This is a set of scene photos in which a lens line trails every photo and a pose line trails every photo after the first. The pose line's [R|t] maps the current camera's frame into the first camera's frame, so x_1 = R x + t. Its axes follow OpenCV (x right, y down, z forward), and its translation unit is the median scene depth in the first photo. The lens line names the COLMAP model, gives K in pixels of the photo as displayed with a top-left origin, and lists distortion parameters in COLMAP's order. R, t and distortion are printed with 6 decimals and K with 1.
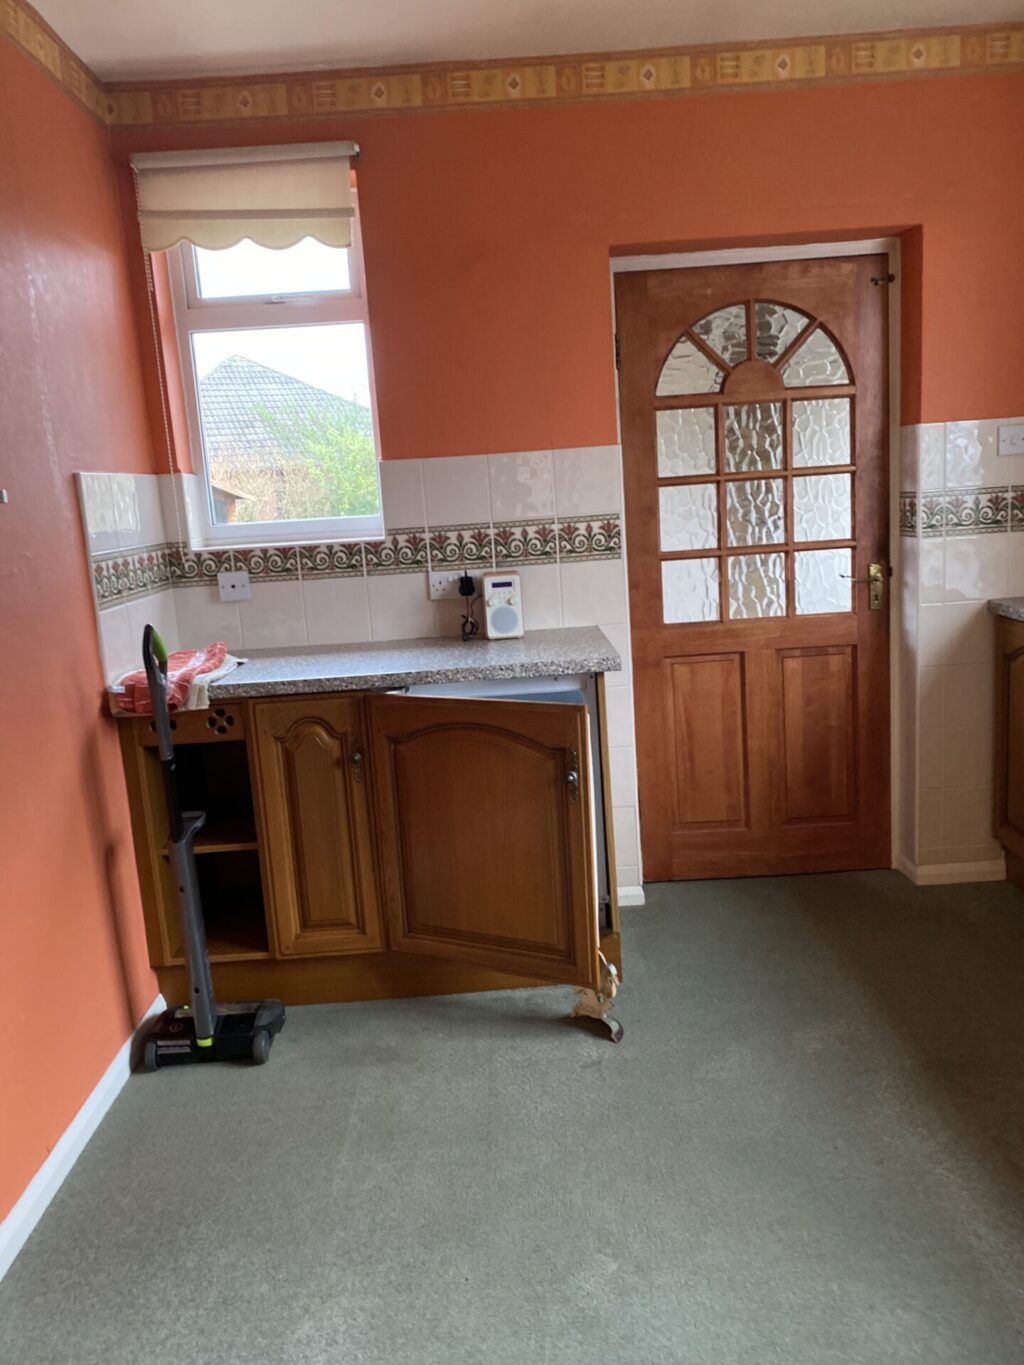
lens RADIAL K [[1087.4, 0, 512.1], [0, 1087.4, 661.7], [0, 0, 1]] dist [0.008669, -0.004749]
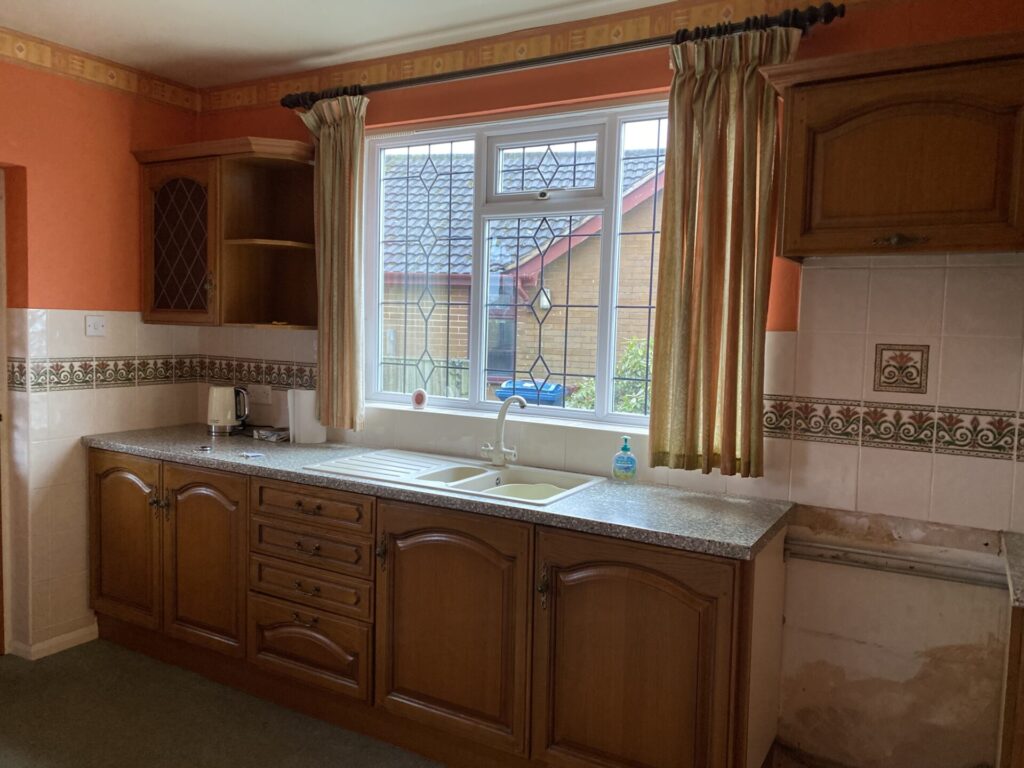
lens RADIAL K [[778.6, 0, 512.3], [0, 778.6, 383.3], [0, 0, 1]] dist [0.010405, -0.014528]
pose [[0.521532, 0.017273, 0.853057, -0.134468], [0.097052, 0.992105, -0.079423, 0.009224], [-0.847694, 0.124212, 0.515738, 0.000790]]
